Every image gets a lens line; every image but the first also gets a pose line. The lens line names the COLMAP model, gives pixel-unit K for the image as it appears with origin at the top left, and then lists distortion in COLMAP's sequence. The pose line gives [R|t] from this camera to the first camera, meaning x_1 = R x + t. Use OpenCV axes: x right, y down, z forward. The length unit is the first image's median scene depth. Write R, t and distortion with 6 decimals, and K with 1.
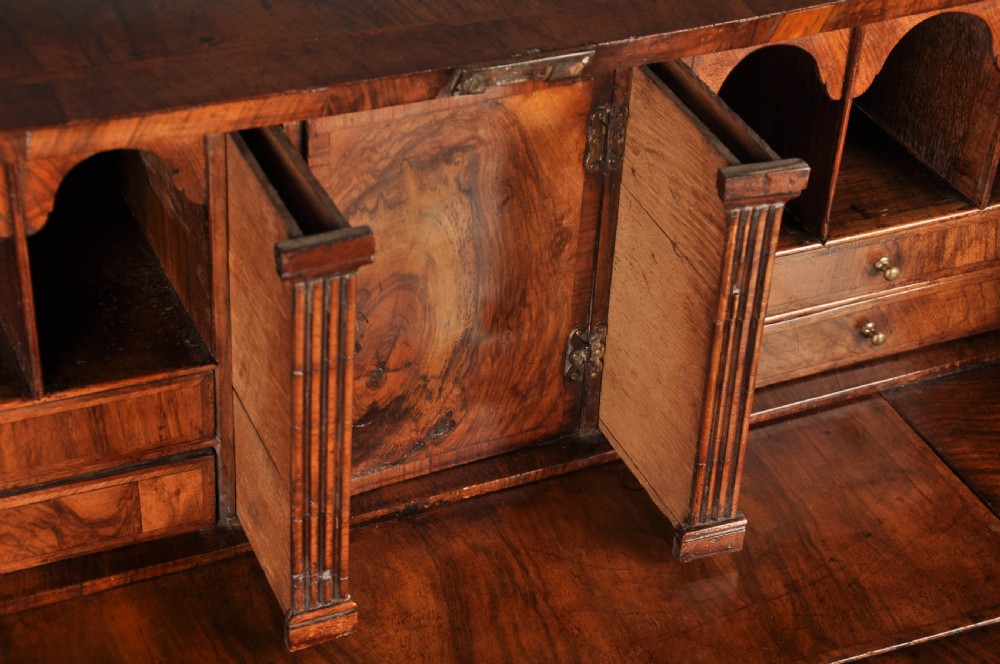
lens RADIAL K [[2016.2, 0, 501.0], [0, 2016.2, 347.2], [0, 0, 1]] dist [0.361590, 0.074680]
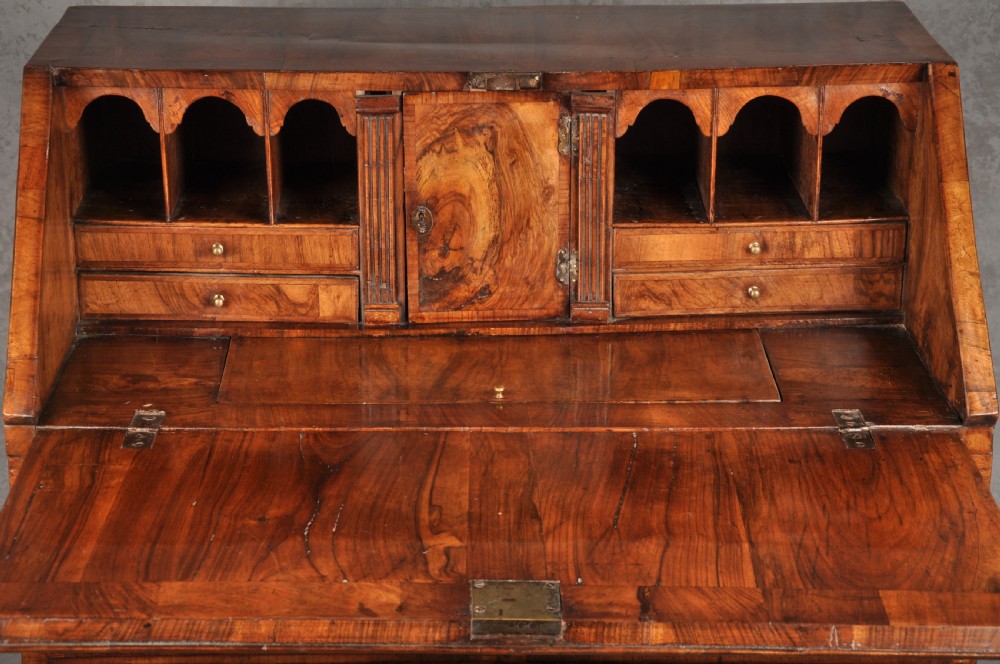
lens RADIAL K [[2169.7, 0, 498.7], [0, 2169.7, 332.6], [0, 0, 1]] dist [0.439241, -0.111225]
pose [[0.922331, 0.082196, -0.377557, 0.782725], [-0.181019, 0.955171, -0.234265, 0.570065], [0.341376, 0.284415, 0.895863, -0.821844]]
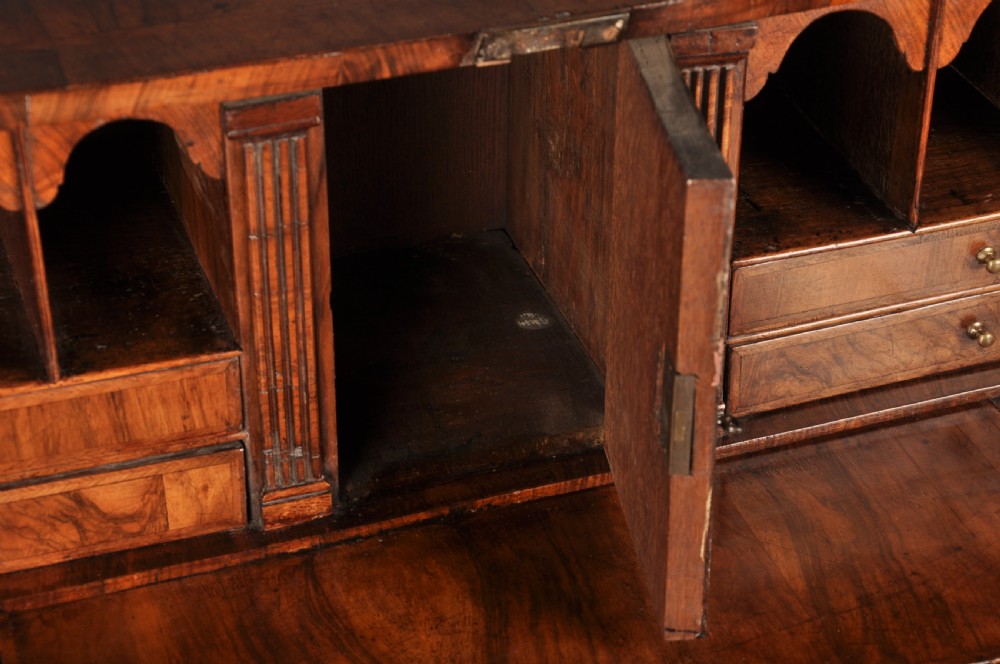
lens RADIAL K [[2341.7, 0, 499.5], [0, 2341.7, 346.2], [0, 0, 1]] dist [0.431464, 0.835859]
pose [[0.994397, 0.002379, -0.105686, 0.094481], [-0.006428, 0.999257, -0.037991, 0.046222], [0.105517, 0.038458, 0.993674, -0.082894]]
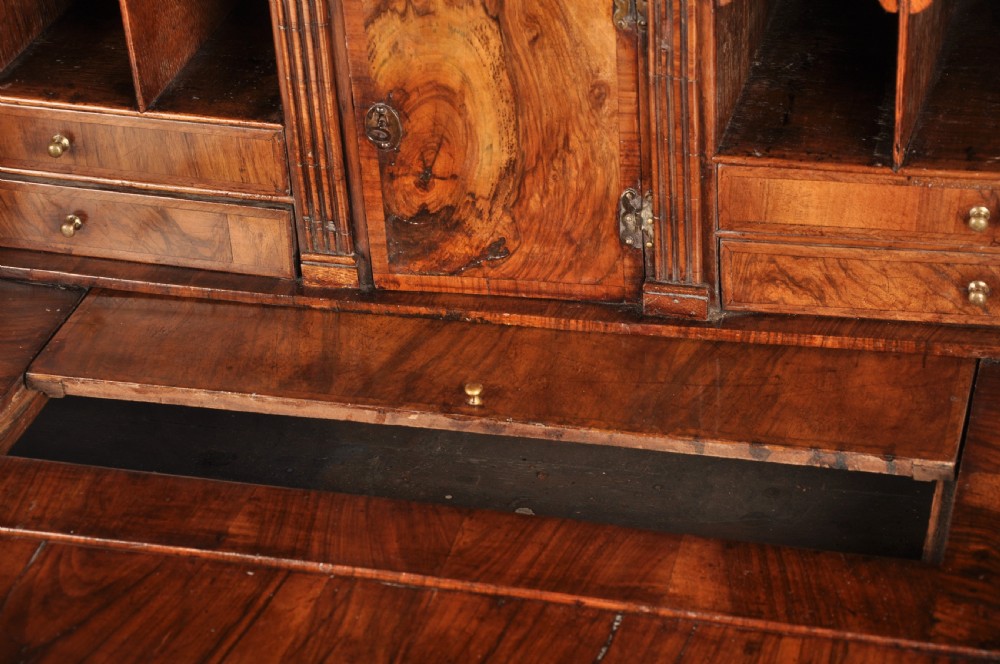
lens RADIAL K [[2341.7, 0, 499.5], [0, 2341.7, 346.2], [0, 0, 1]] dist [0.431464, 0.835859]
pose [[0.771743, 0.248428, -0.585403, 0.755976], [-0.282268, 0.958707, 0.034731, 0.046493], [0.569858, 0.138437, 0.809998, -0.006993]]
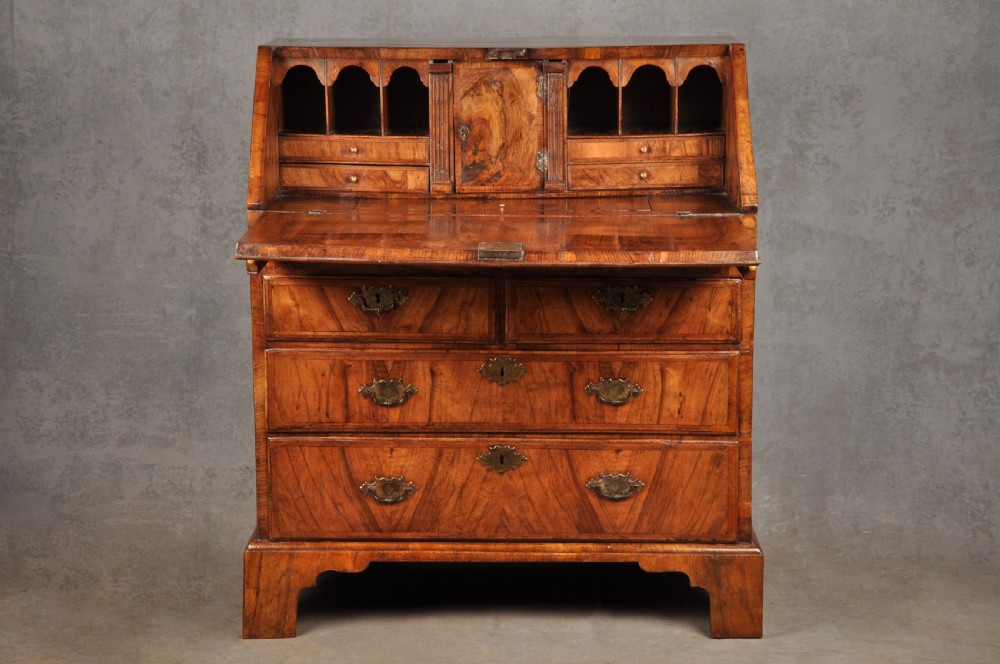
lens RADIAL K [[2016.2, 0, 501.0], [0, 2016.2, 347.2], [0, 0, 1]] dist [0.361590, 0.074680]
pose [[0.906807, 0.021233, -0.421011, 1.499185], [-0.197022, 0.904282, -0.378757, 1.680736], [0.372670, 0.426408, 0.824192, -1.783378]]
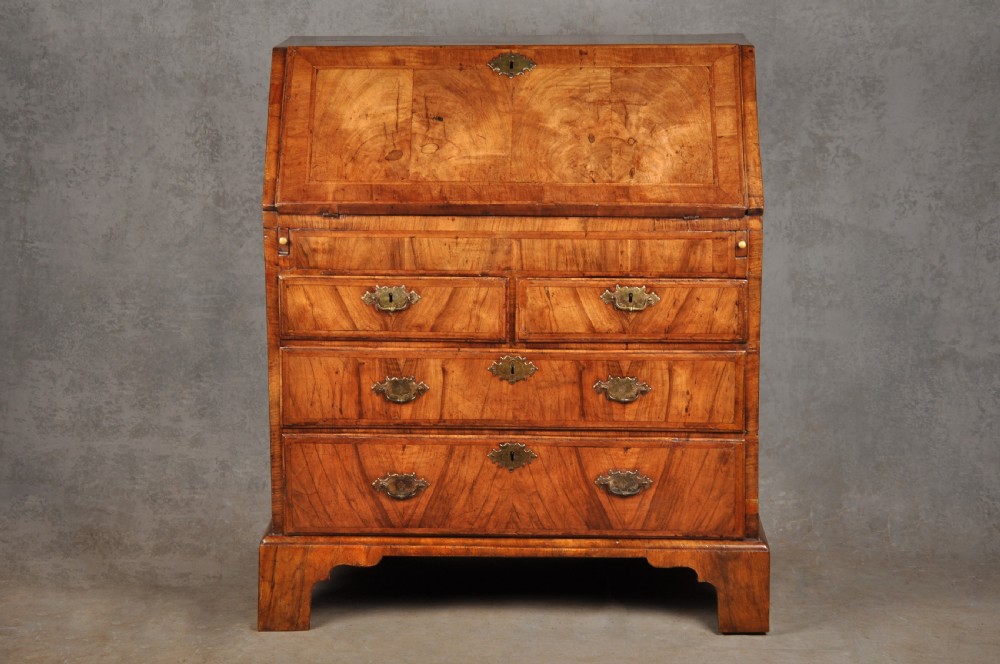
lens RADIAL K [[2341.7, 0, 499.5], [0, 2341.7, 346.2], [0, 0, 1]] dist [0.431464, 0.835859]
pose [[0.900694, 0.028034, -0.433548, 1.792175], [-0.204539, 0.907766, -0.366230, 1.869052], [0.383294, 0.418539, 0.823354, -2.298062]]
